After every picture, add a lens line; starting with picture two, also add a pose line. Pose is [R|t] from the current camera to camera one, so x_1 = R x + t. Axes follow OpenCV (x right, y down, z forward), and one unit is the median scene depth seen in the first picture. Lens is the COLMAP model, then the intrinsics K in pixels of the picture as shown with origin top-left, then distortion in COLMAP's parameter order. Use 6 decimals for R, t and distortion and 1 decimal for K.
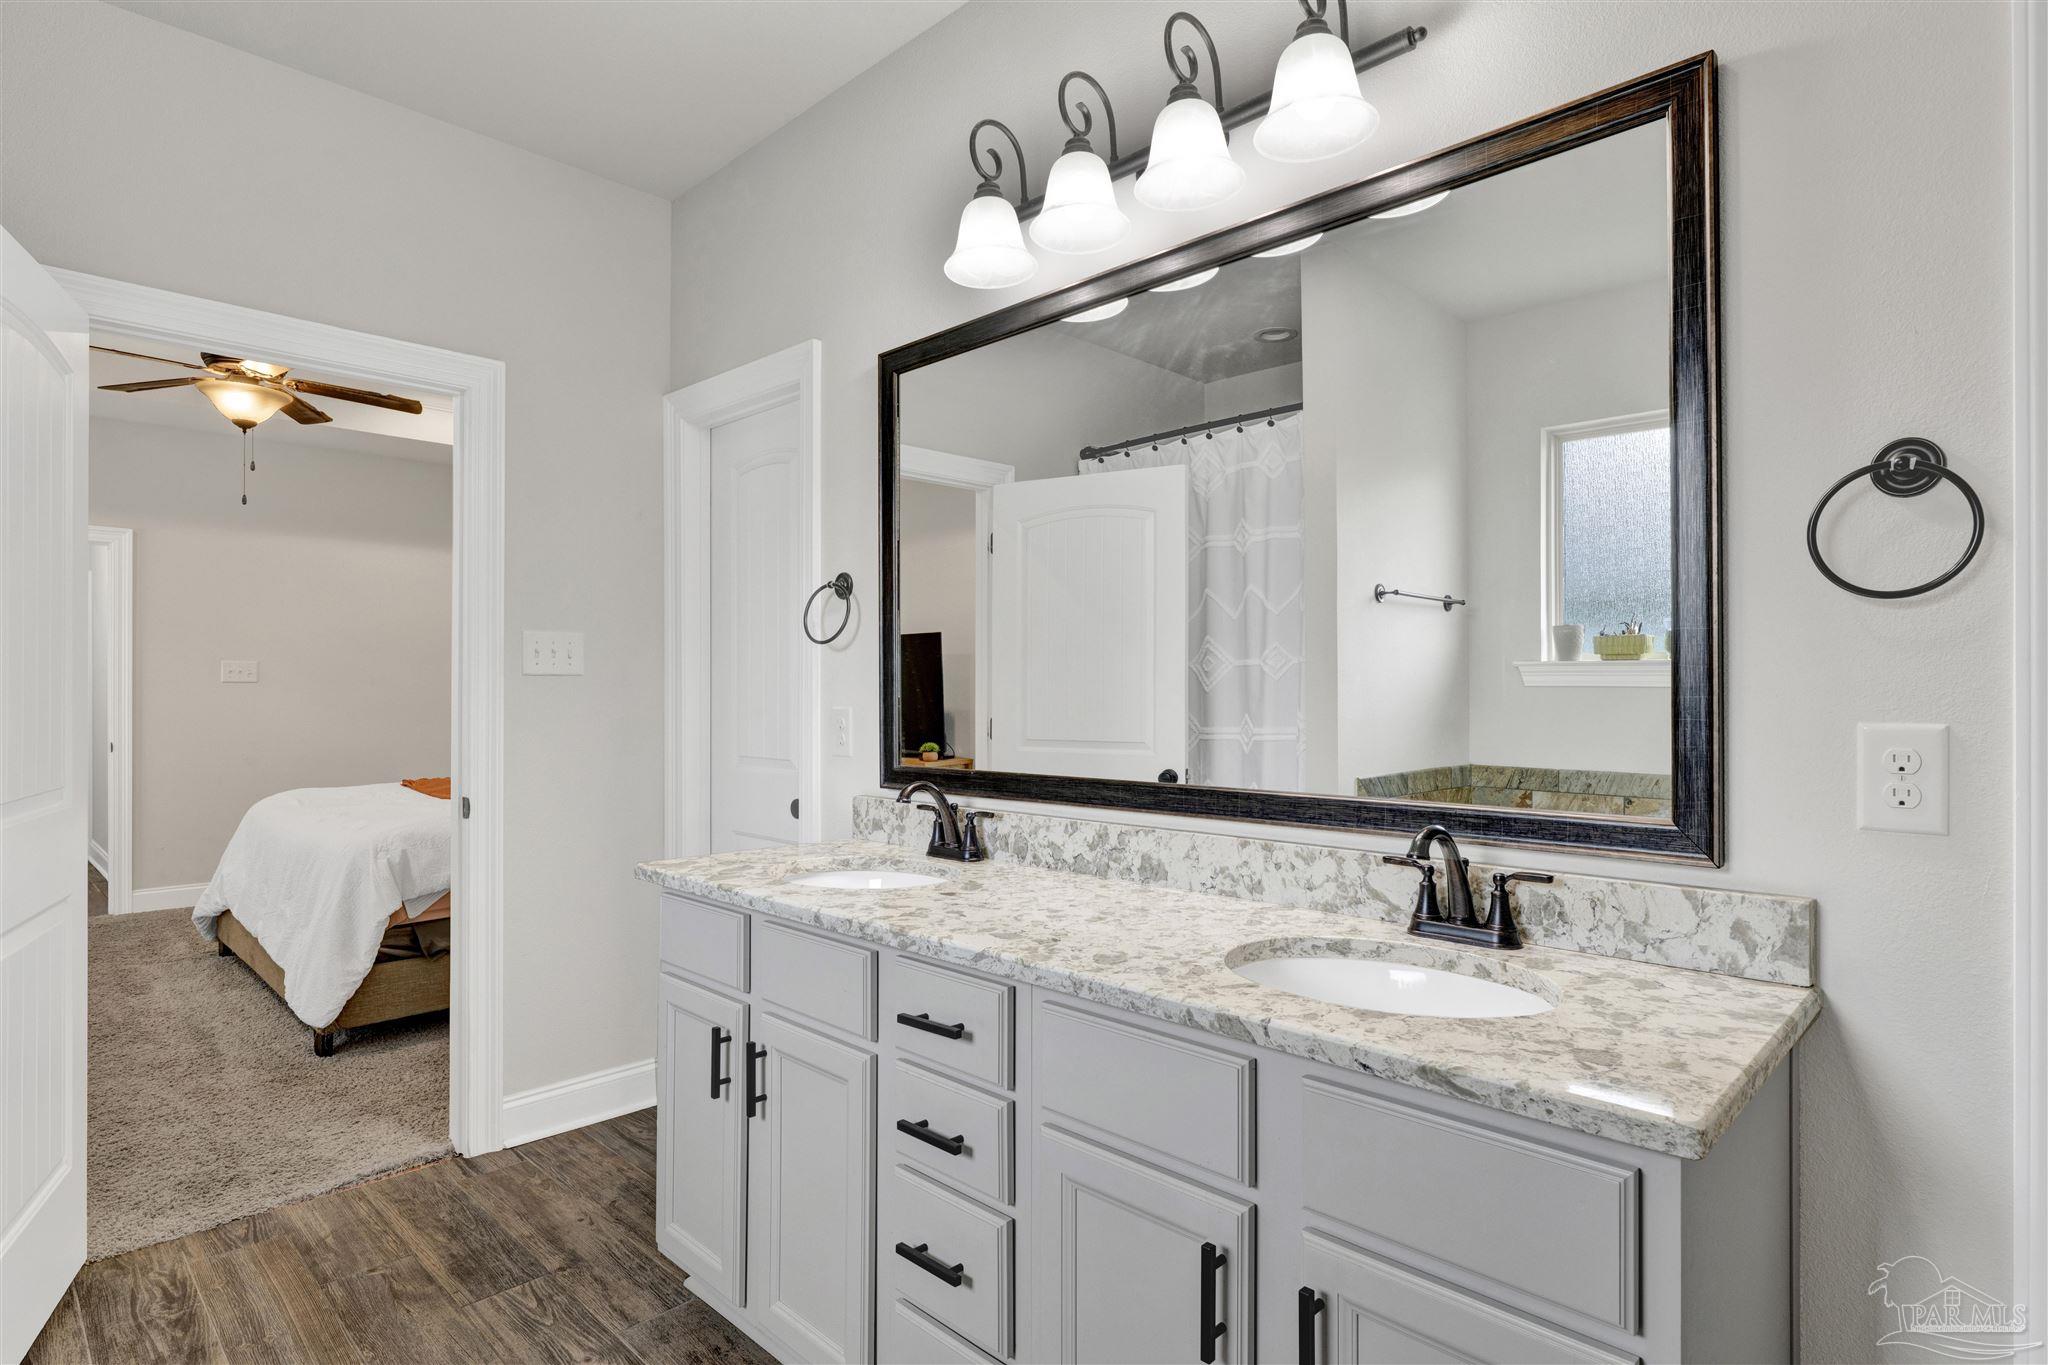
lens RADIAL K [[1070.7, 0, 1024.0], [0, 1070.7, 682.5], [0, 0, 1]] dist [0.001369, -0.000832]
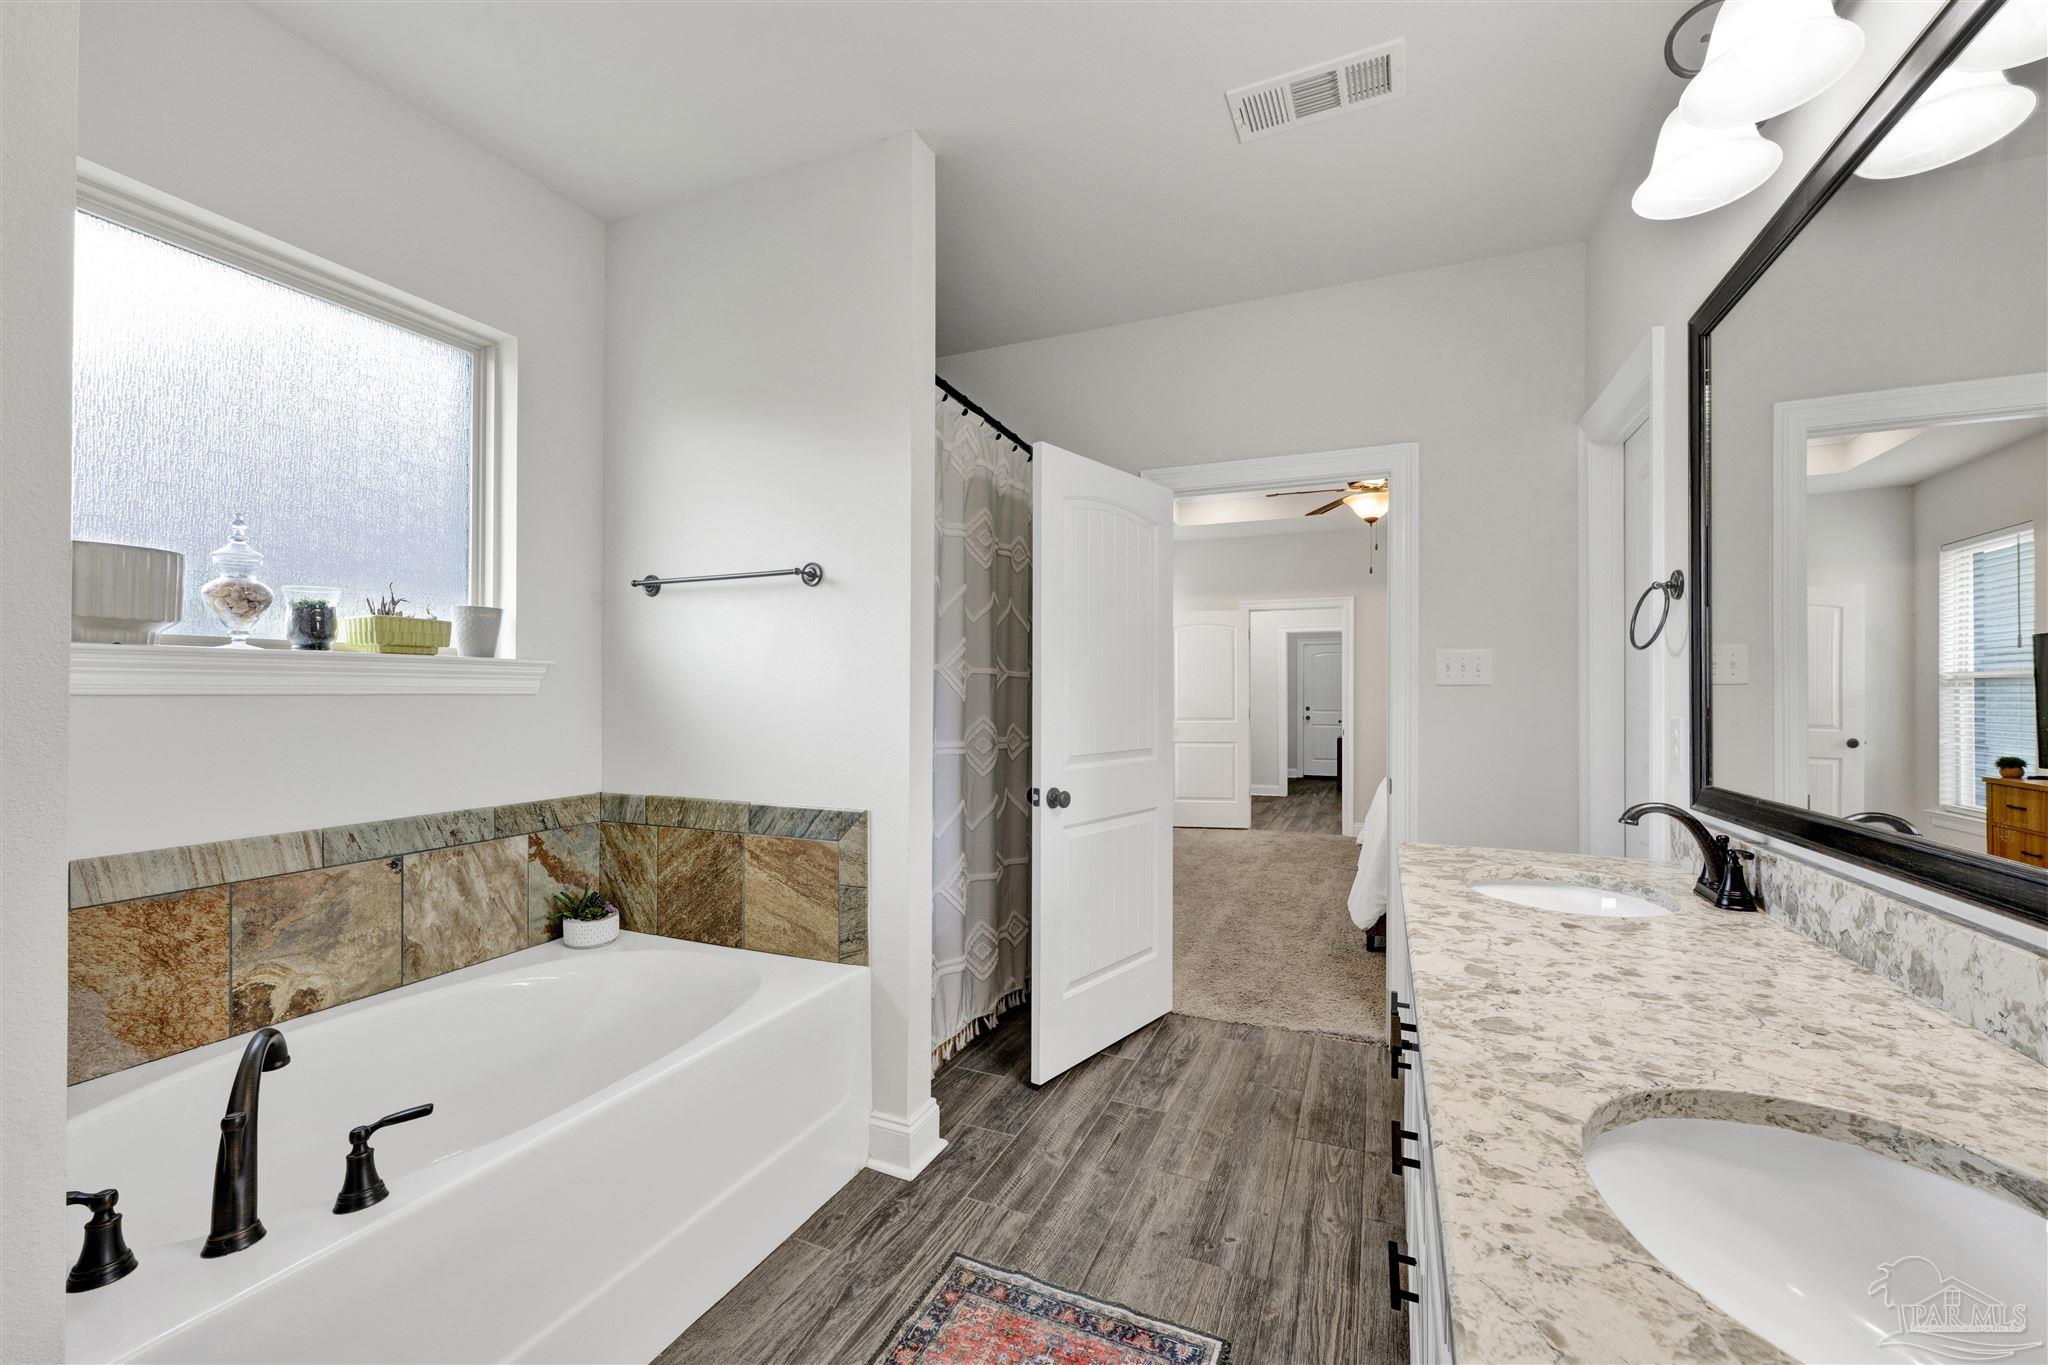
lens RADIAL K [[817.1, 0, 1024.0], [0, 817.1, 682.5], [0, 0, 1]] dist [-0.000919, -0.000218]
pose [[0.358611, -0.013061, -0.933396, 0.351677], [0.002338, 0.999912, -0.013093, 0.001464], [0.933484, 0.002514, 0.358609, 0.283541]]
